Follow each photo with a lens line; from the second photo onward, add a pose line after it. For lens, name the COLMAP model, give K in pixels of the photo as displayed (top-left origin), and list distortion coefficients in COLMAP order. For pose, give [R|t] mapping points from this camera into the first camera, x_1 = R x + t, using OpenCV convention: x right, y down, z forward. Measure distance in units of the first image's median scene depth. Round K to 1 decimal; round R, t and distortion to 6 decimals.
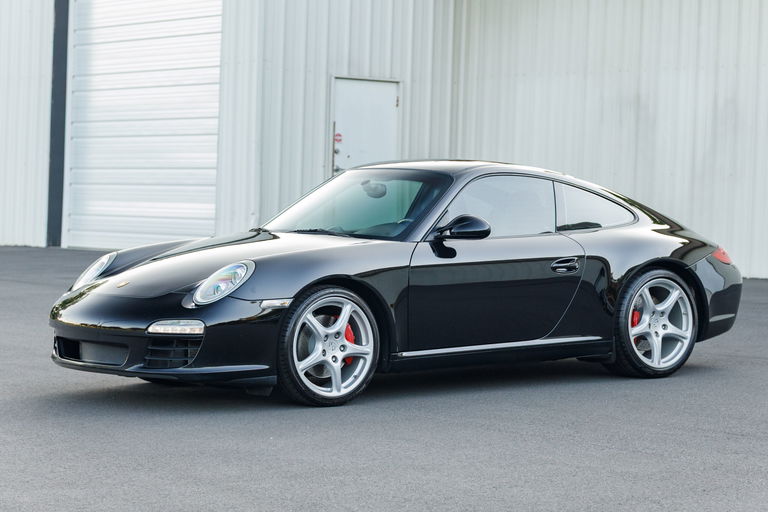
lens RADIAL K [[2347.3, 0, 383.5], [0, 2347.3, 255.1], [0, 0, 1]] dist [0.035378, 0.000000]
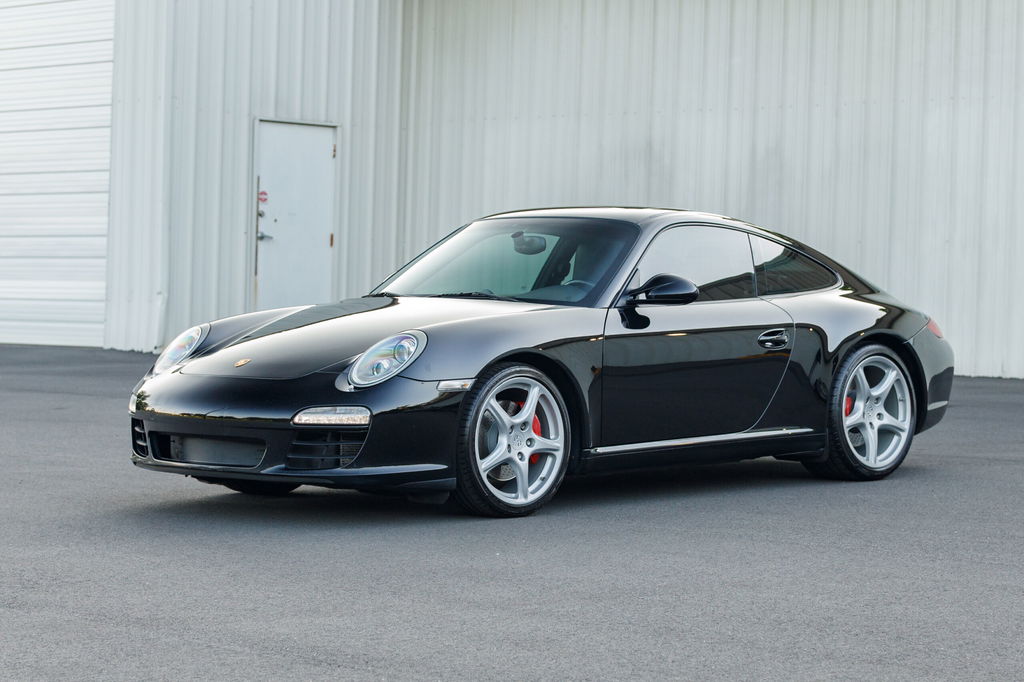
lens RADIAL K [[2948.3, 0, 513.5], [0, 2948.3, 340.5], [0, 0, 1]] dist [-0.017505, 0.000000]
pose [[0.990727, -0.004343, 0.135795, -0.142882], [0.005388, 0.999959, -0.007326, 0.011673], [-0.135758, 0.007990, 0.990710, 0.023941]]
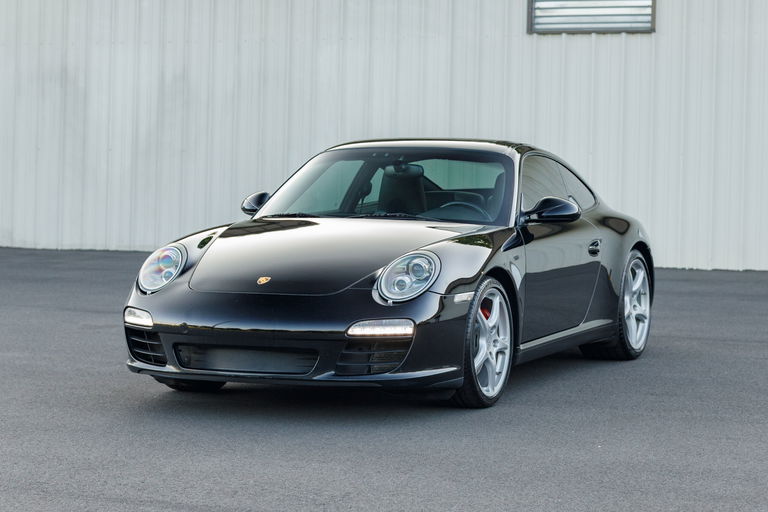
lens RADIAL K [[2211.2, 0, 383.8], [0, 2211.2, 255.9], [0, 0, 1]] dist [-0.017505, 0.000000]
pose [[0.873766, -0.022829, 0.485811, -0.437243], [0.015187, 0.999691, 0.019663, -0.011568], [-0.486110, -0.009803, 0.873843, 0.238607]]
